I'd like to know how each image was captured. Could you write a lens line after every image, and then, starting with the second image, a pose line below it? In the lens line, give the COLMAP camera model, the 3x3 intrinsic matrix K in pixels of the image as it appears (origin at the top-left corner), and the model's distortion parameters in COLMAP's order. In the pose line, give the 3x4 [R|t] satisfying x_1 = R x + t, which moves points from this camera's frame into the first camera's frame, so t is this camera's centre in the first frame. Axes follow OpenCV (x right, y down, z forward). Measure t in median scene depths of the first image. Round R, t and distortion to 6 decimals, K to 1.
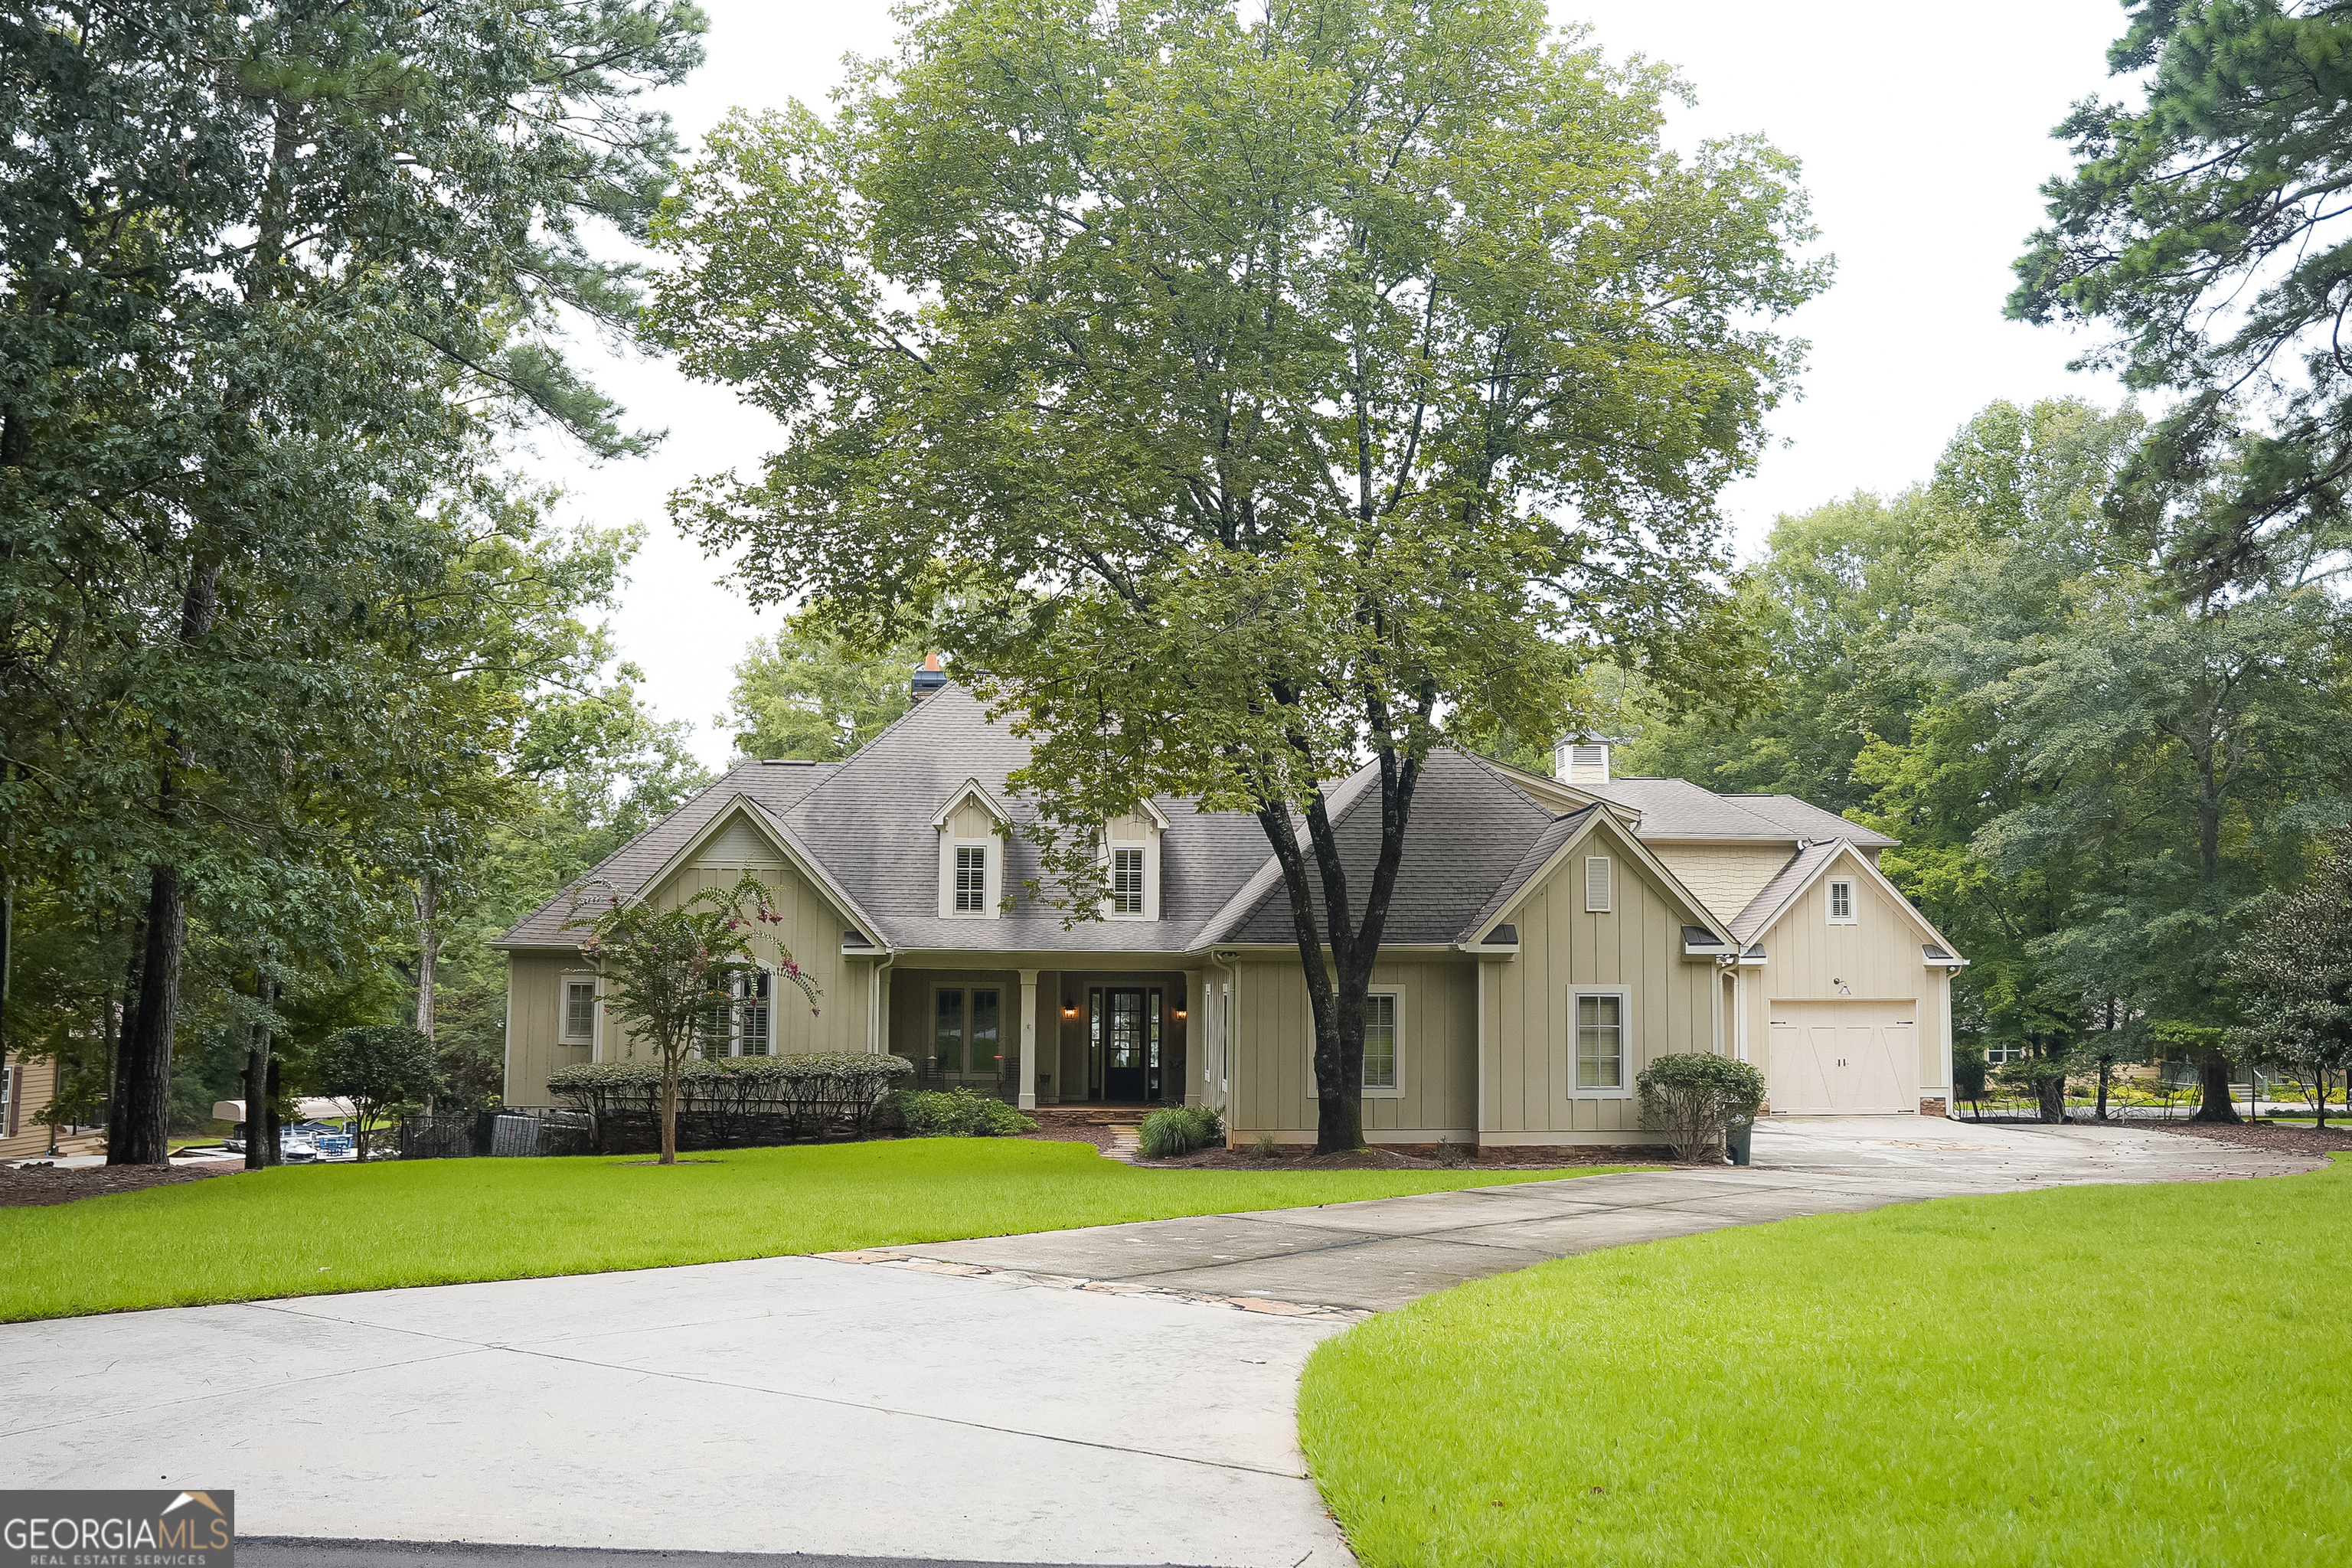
lens RADIAL K [[1941.9, 0, 1181.4], [0, 1941.9, 782.1], [0, 0, 1]] dist [-0.070126, 0.001045]
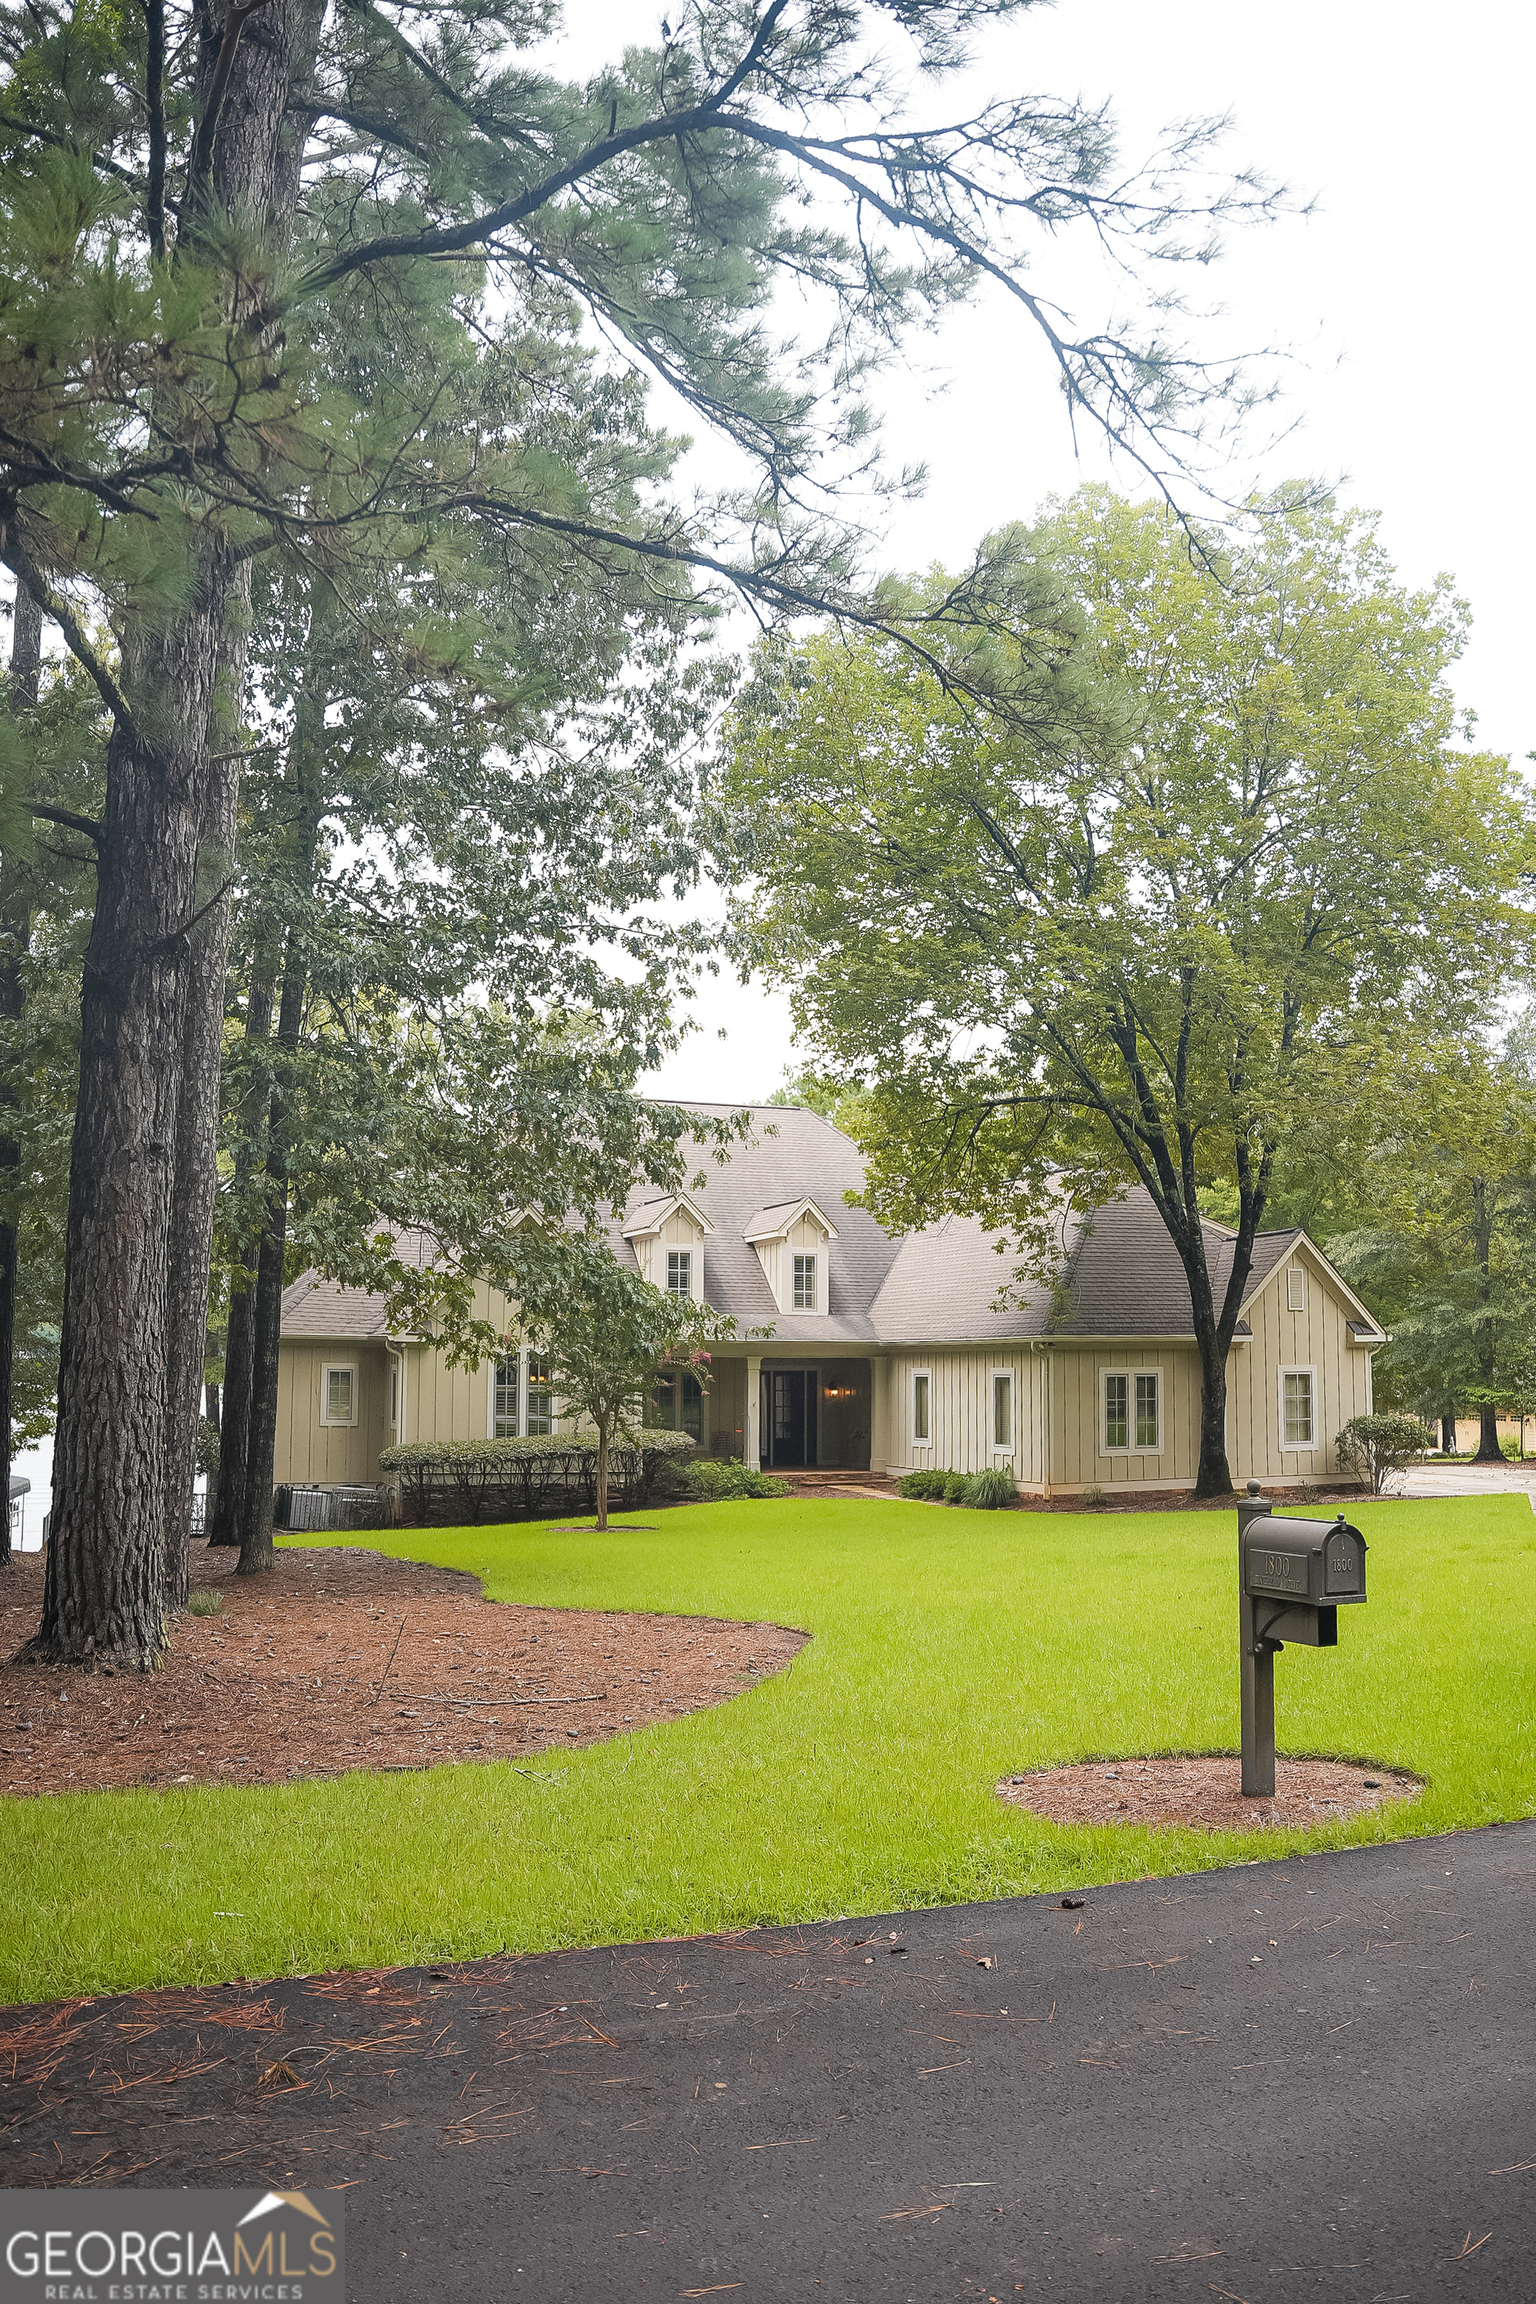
lens RADIAL K [[1734.9, 0, 767.3], [0, 1734.9, 1146.9], [0, 0, 1]] dist [-0.175776, 0.134375]
pose [[0.951719, 0.032961, 0.305197, -0.456830], [-0.026794, 0.999344, -0.024377, -0.006008], [-0.305800, 0.015023, 0.951977, -0.002740]]
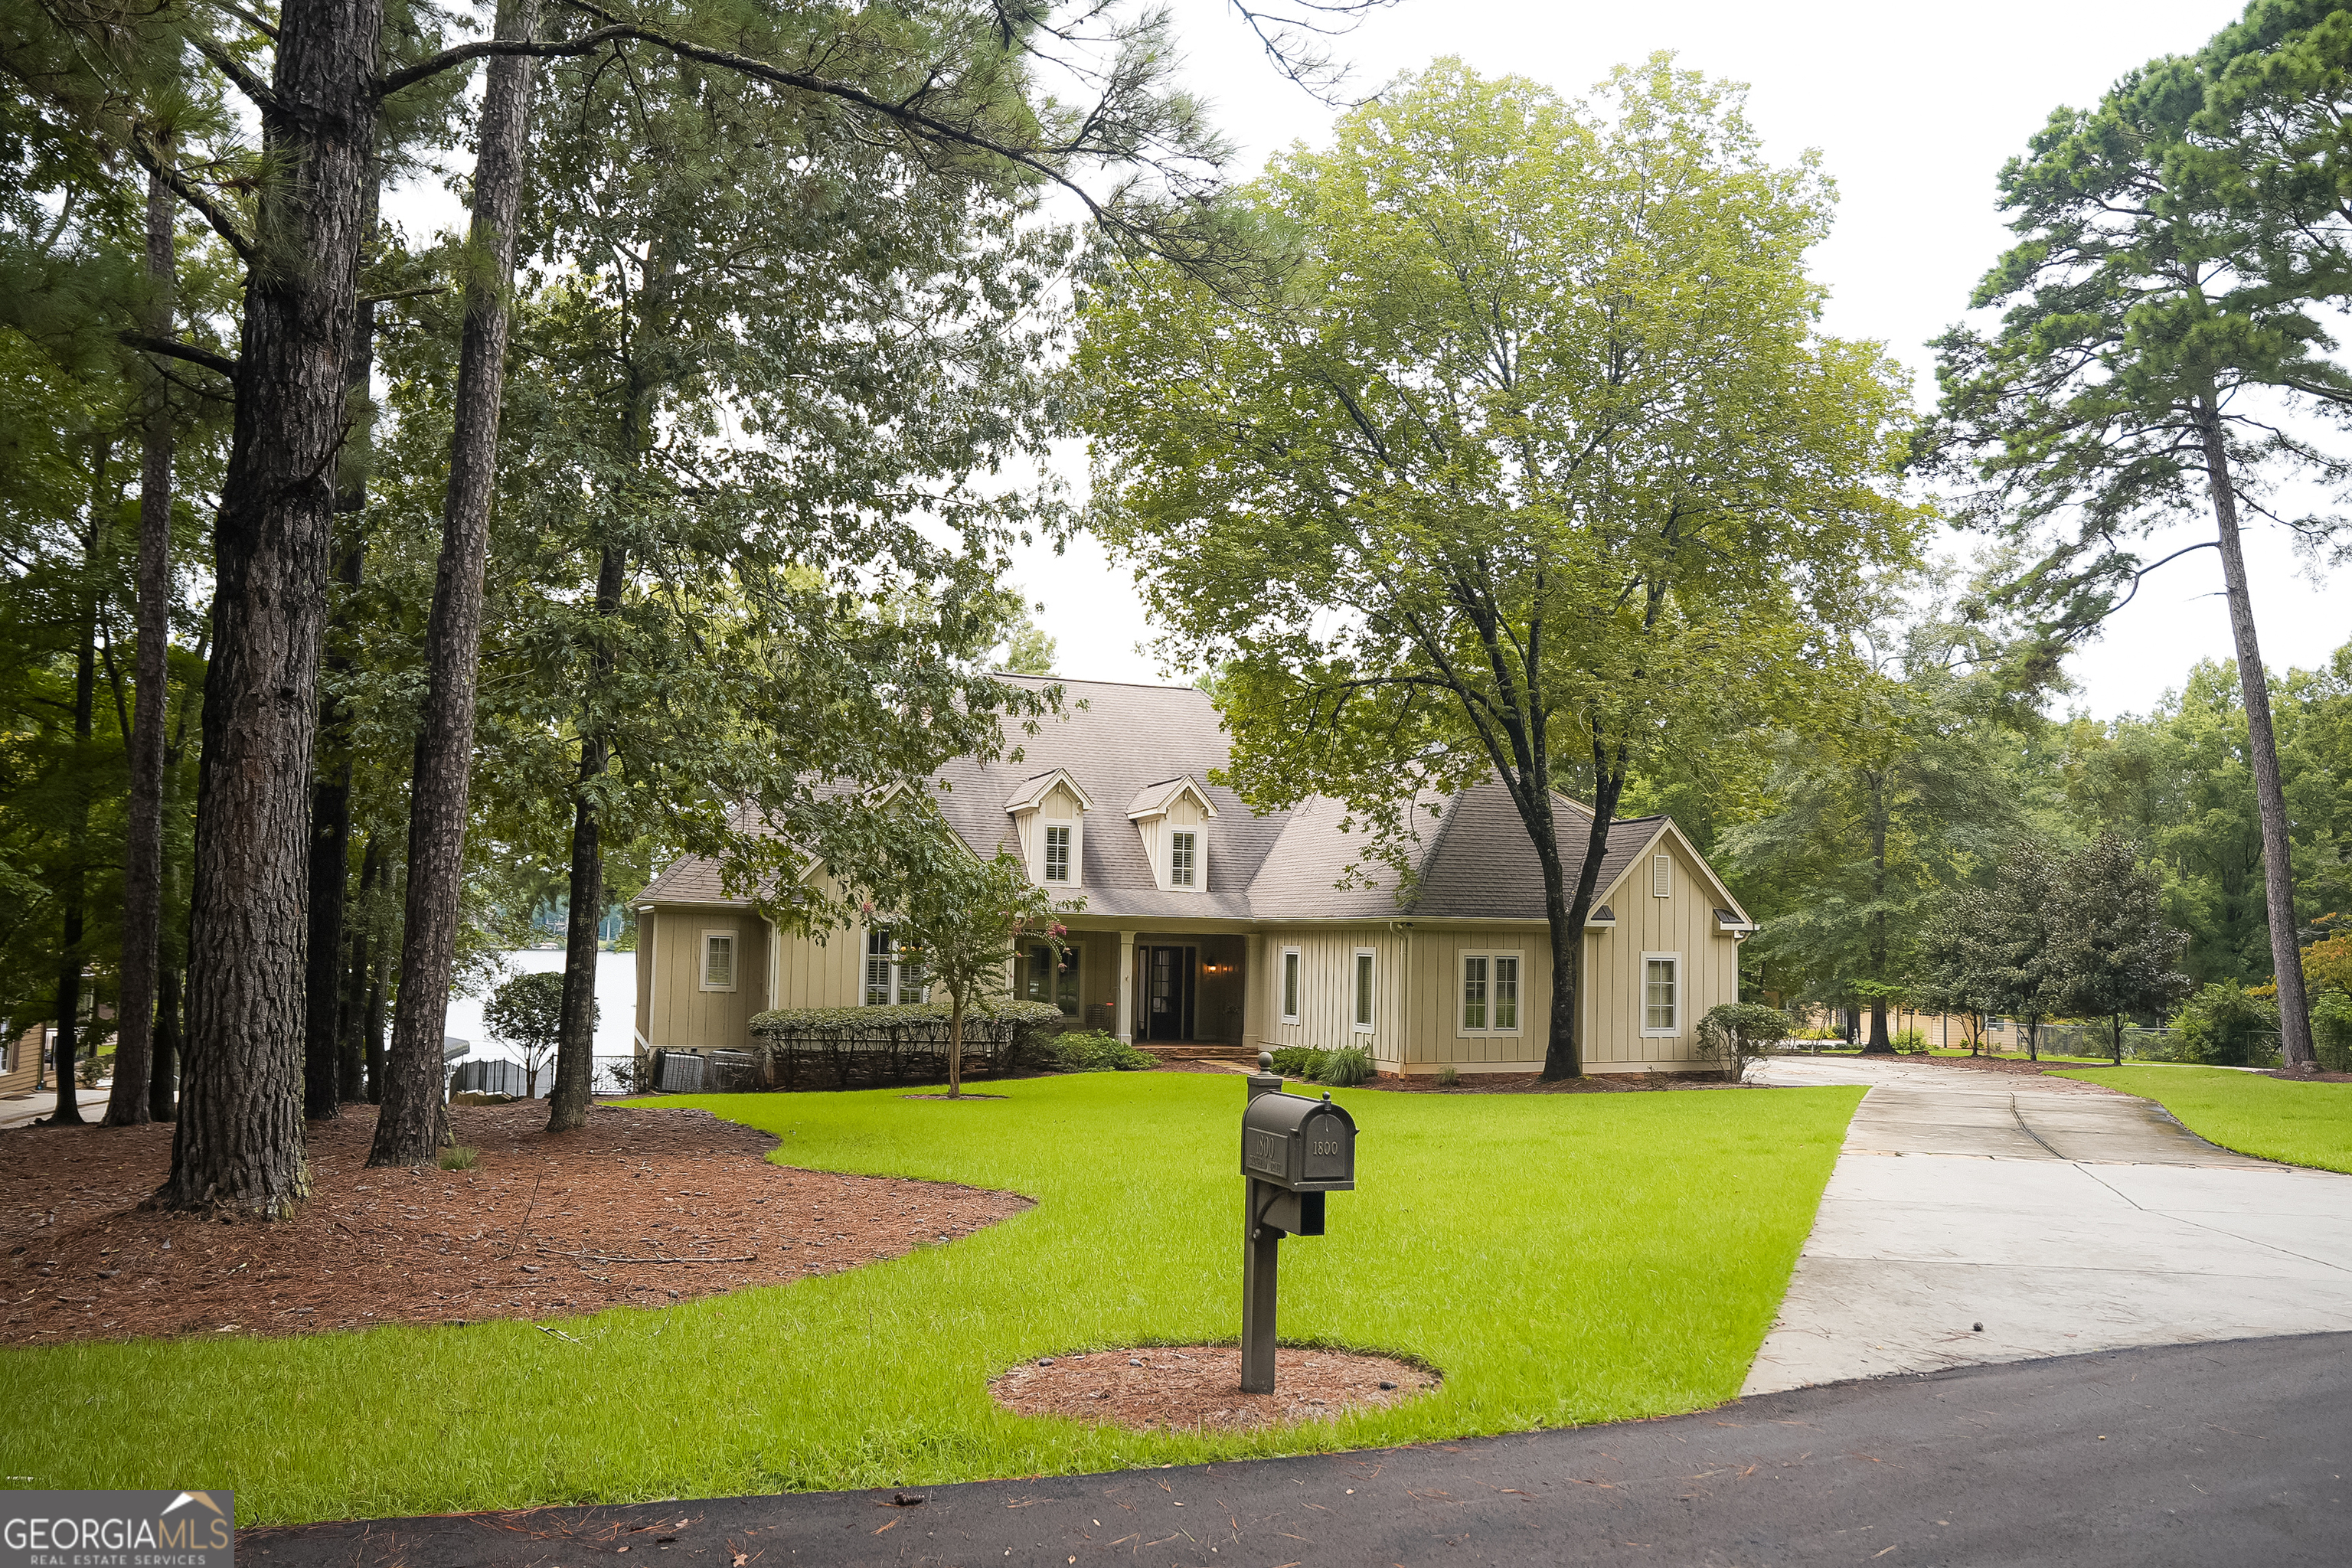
lens RADIAL K [[1685.8, 0, 1179.3], [0, 1685.8, 787.5], [0, 0, 1]] dist [-0.119065, 0.046245]
pose [[0.958050, 0.040336, 0.283749, -0.400329], [-0.044791, 0.998954, 0.009227, -0.003406], [-0.283080, -0.021549, 0.958854, -0.001969]]
